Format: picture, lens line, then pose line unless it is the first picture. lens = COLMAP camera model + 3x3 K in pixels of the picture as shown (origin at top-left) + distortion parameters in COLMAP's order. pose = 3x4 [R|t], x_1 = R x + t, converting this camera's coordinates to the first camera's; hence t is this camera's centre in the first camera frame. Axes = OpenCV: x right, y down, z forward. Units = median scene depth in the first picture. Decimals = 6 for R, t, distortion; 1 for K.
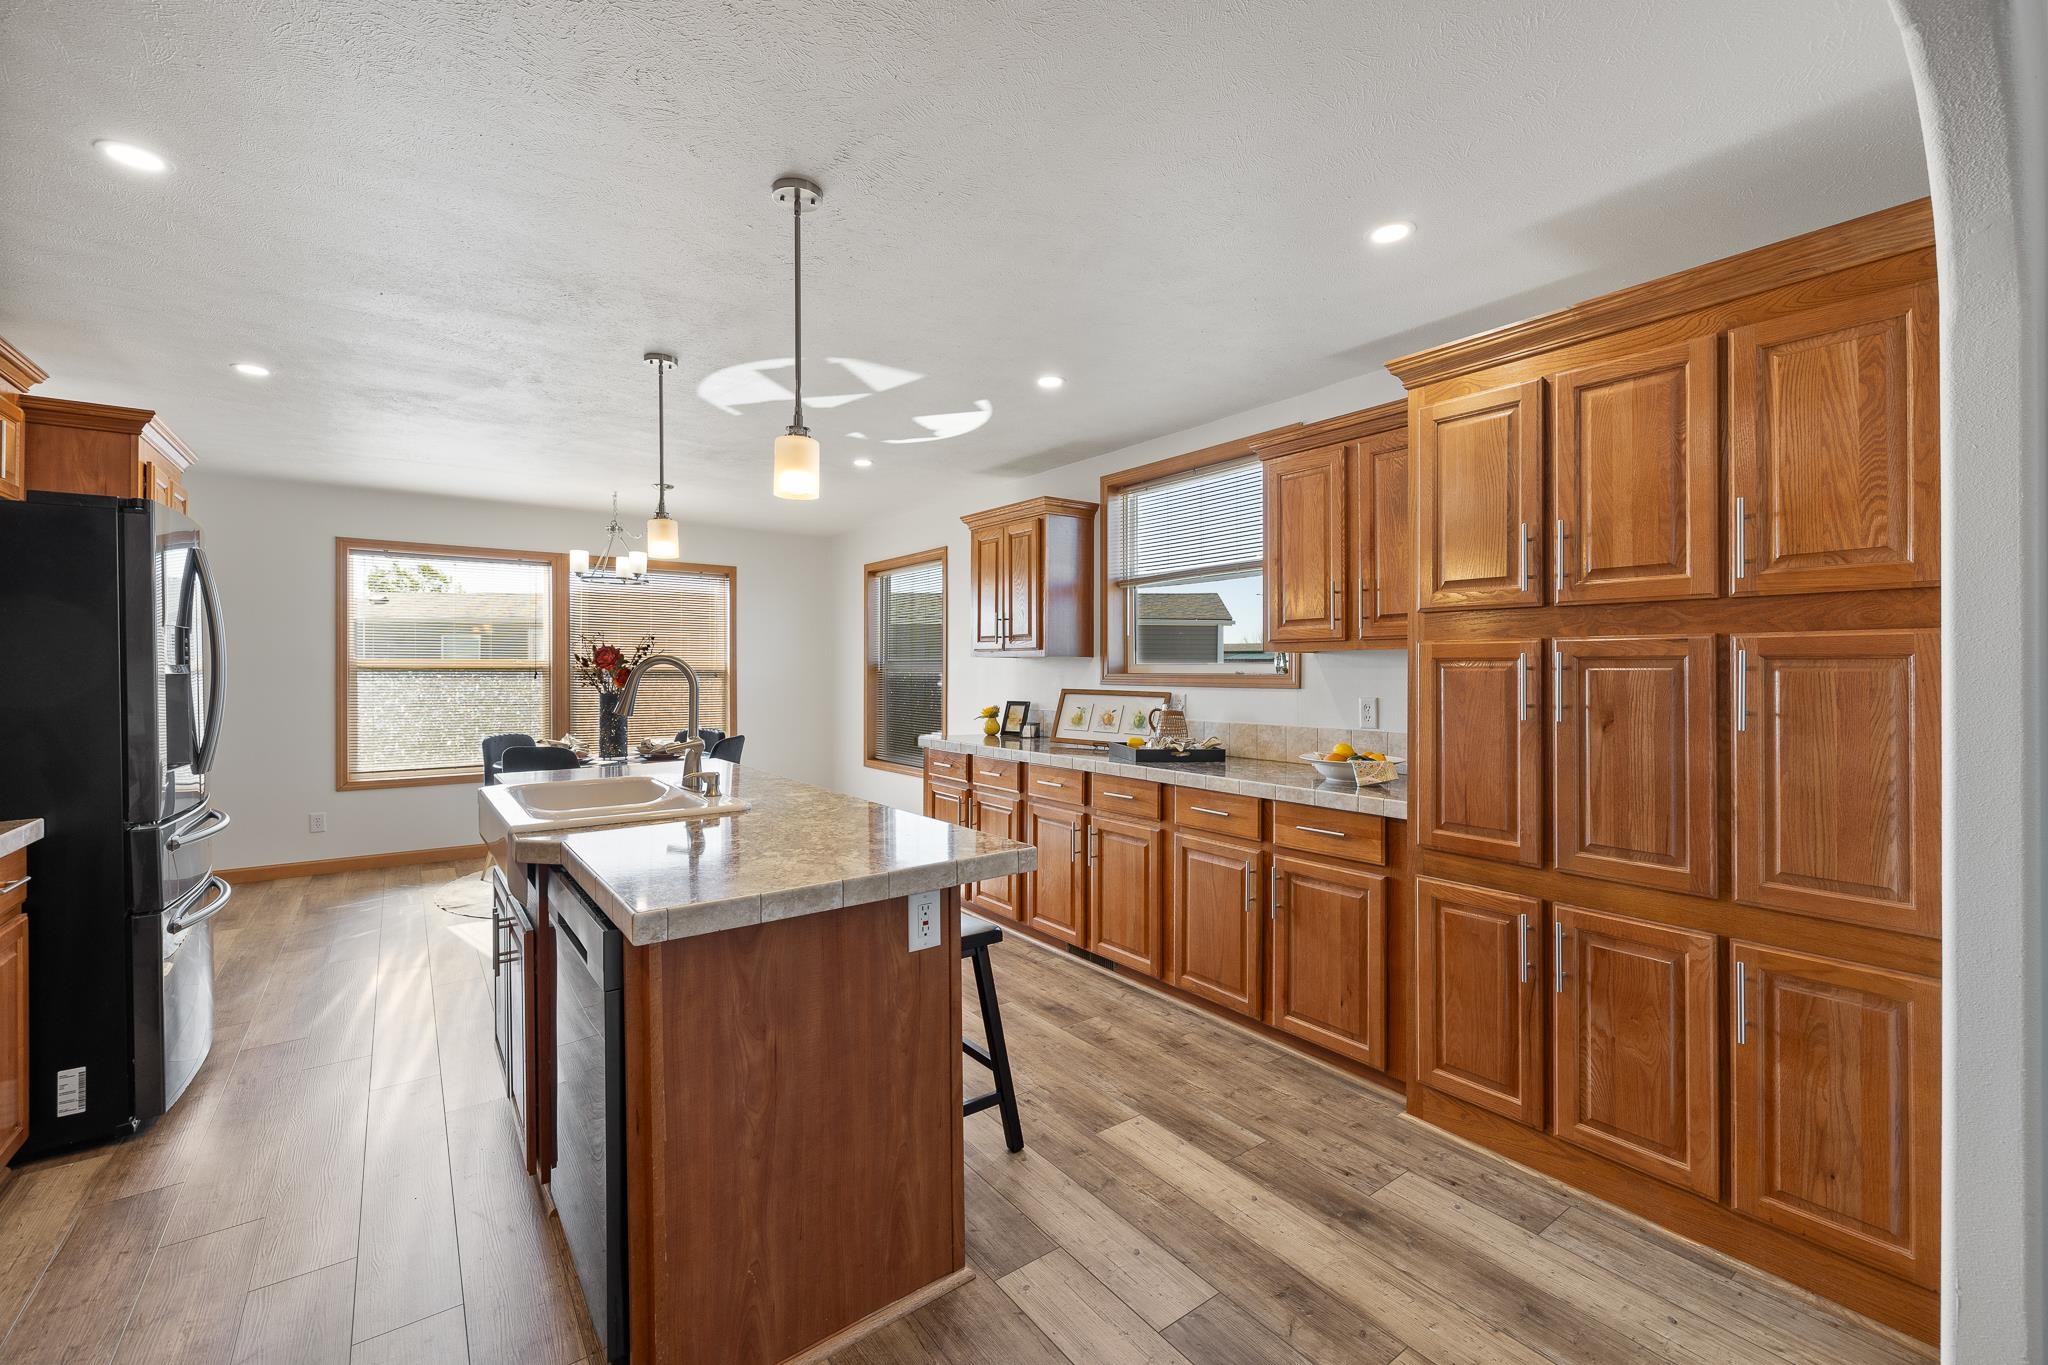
lens RADIAL K [[859.7, 0, 1035.2], [0, 859.7, 668.4], [0, 0, 1]] dist [-0.002581, 0.000175]
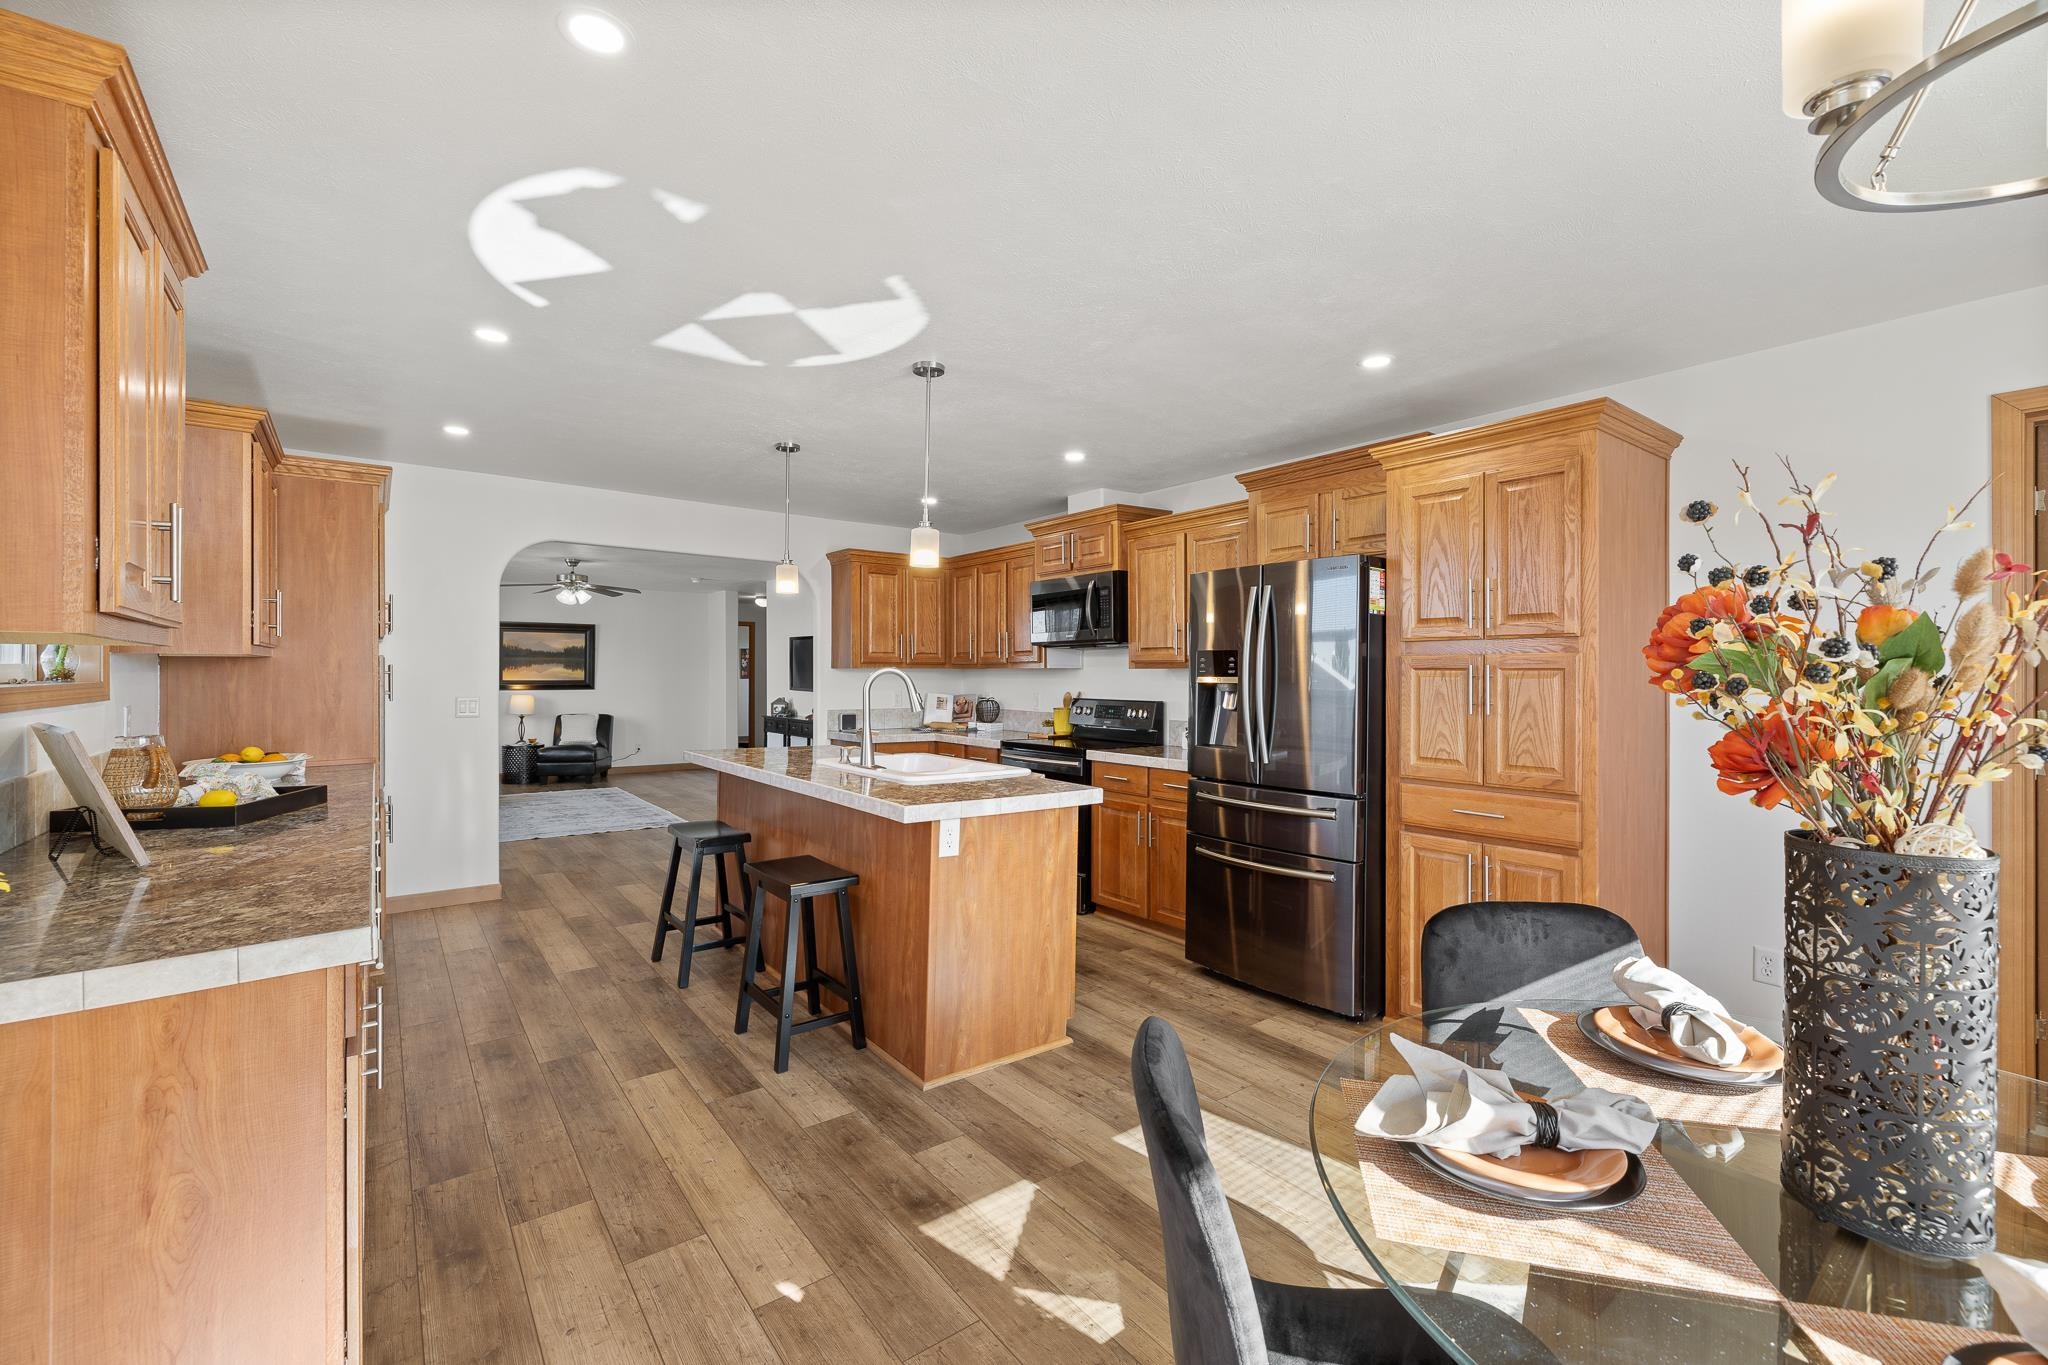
lens RADIAL K [[859.7, 0, 1036.5], [0, 859.7, 669.9], [0, 0, 1]] dist [-0.002581, 0.000175]
pose [[-0.999798, -0.008303, -0.018326, -0.642558], [-0.008202, 0.999951, -0.005586, -0.005194], [0.018371, -0.005435, -0.999816, 2.371945]]
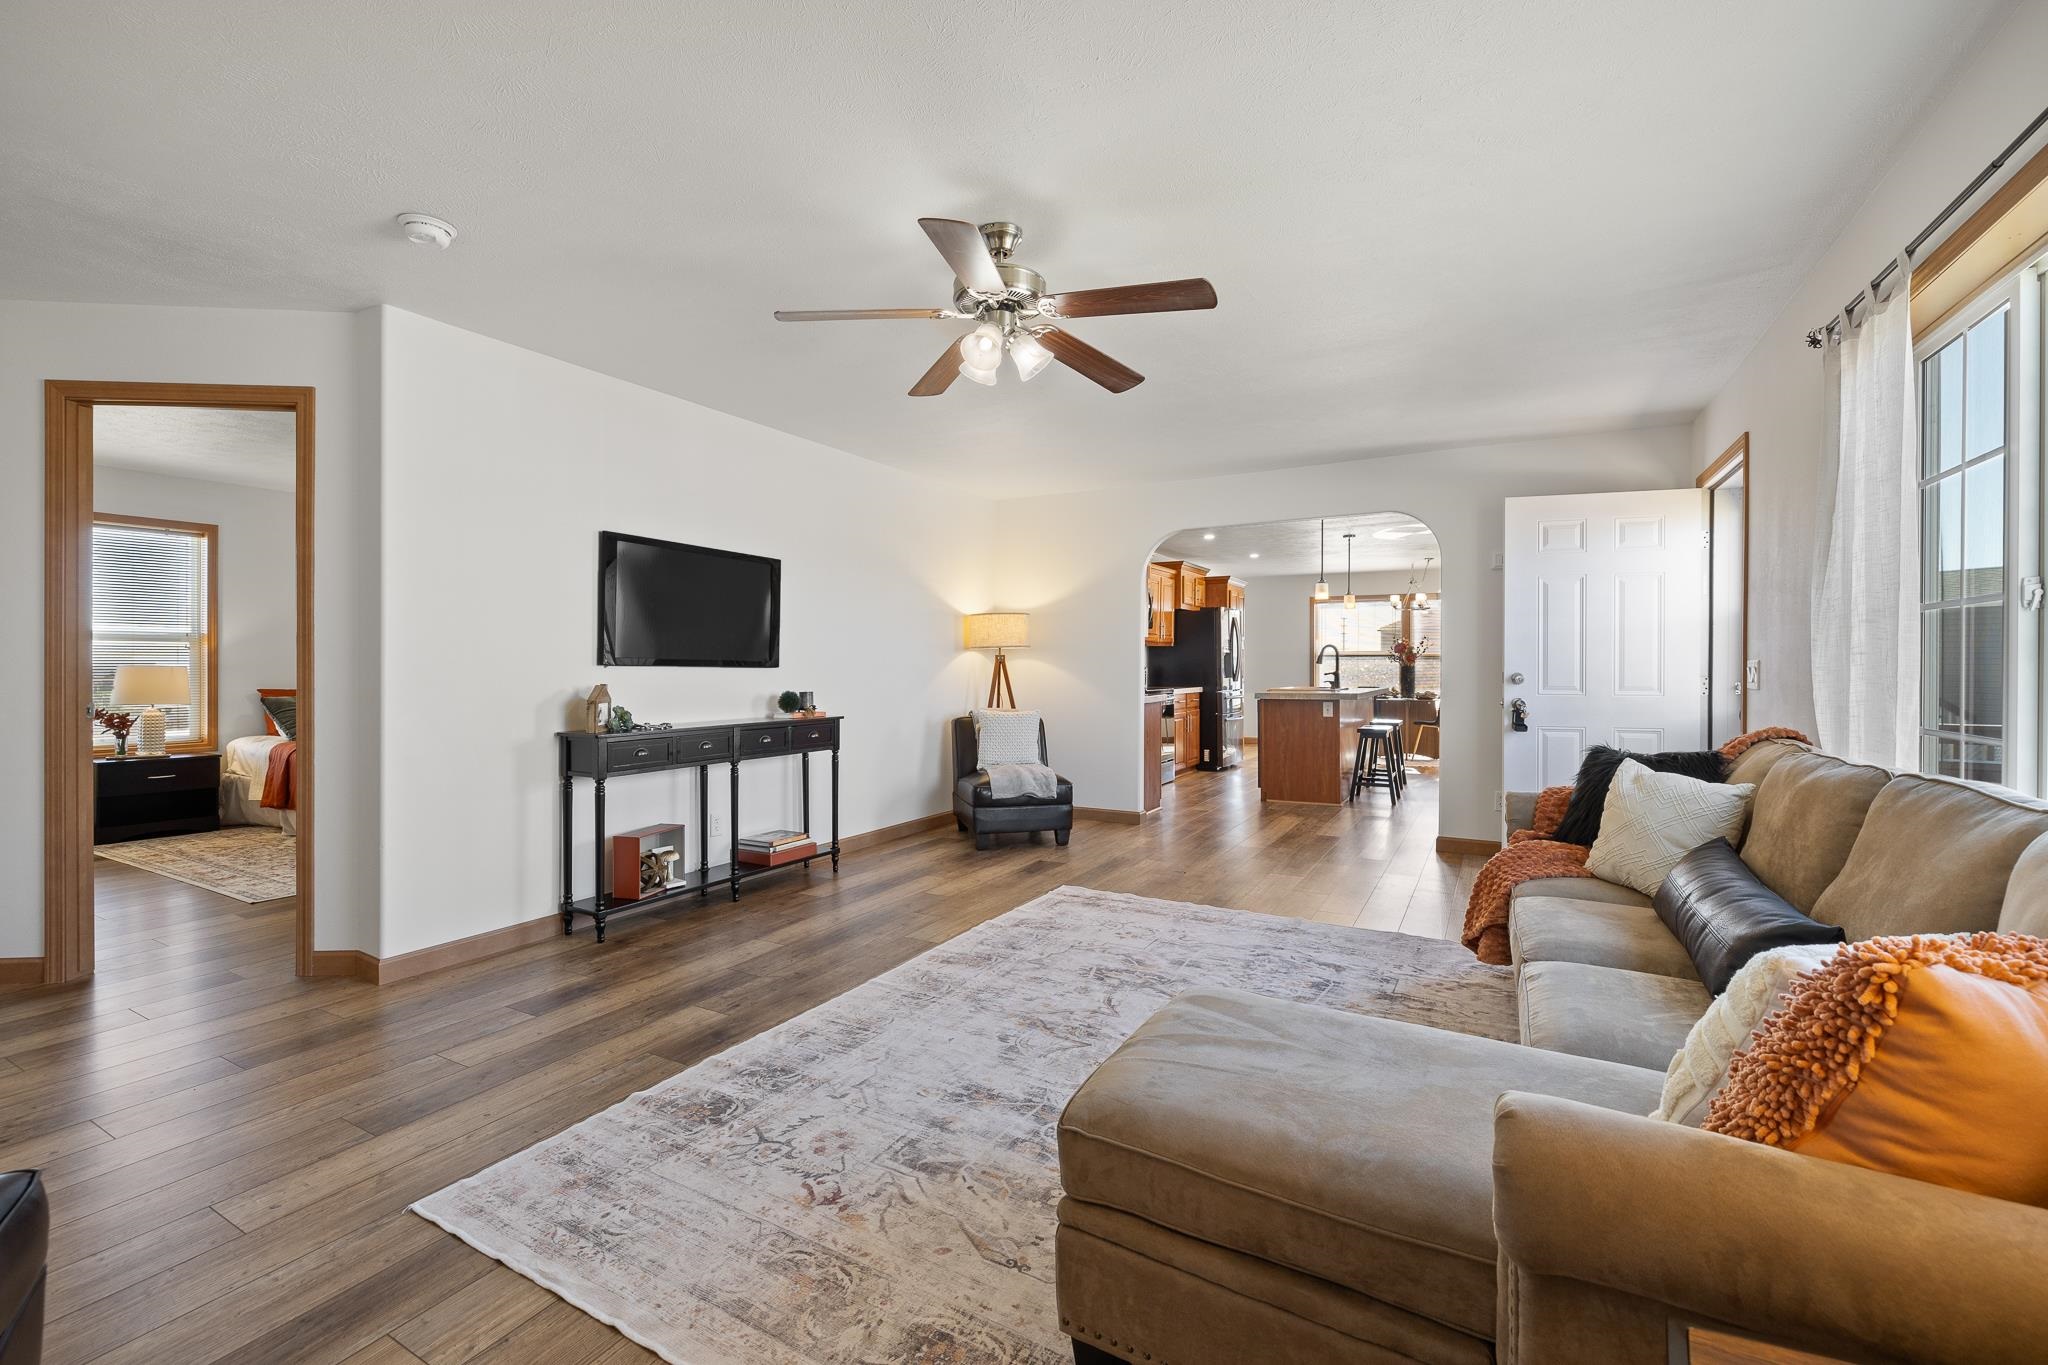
lens RADIAL K [[859.7, 0, 1035.0], [0, 859.7, 670.9], [0, 0, 1]] dist [-0.002581, 0.000175]
pose [[0.417788, 0.004340, -0.908534, 1.941568], [-0.002623, 0.999990, 0.003571, 0.072966], [0.908541, 0.000891, 0.417795, -1.249592]]
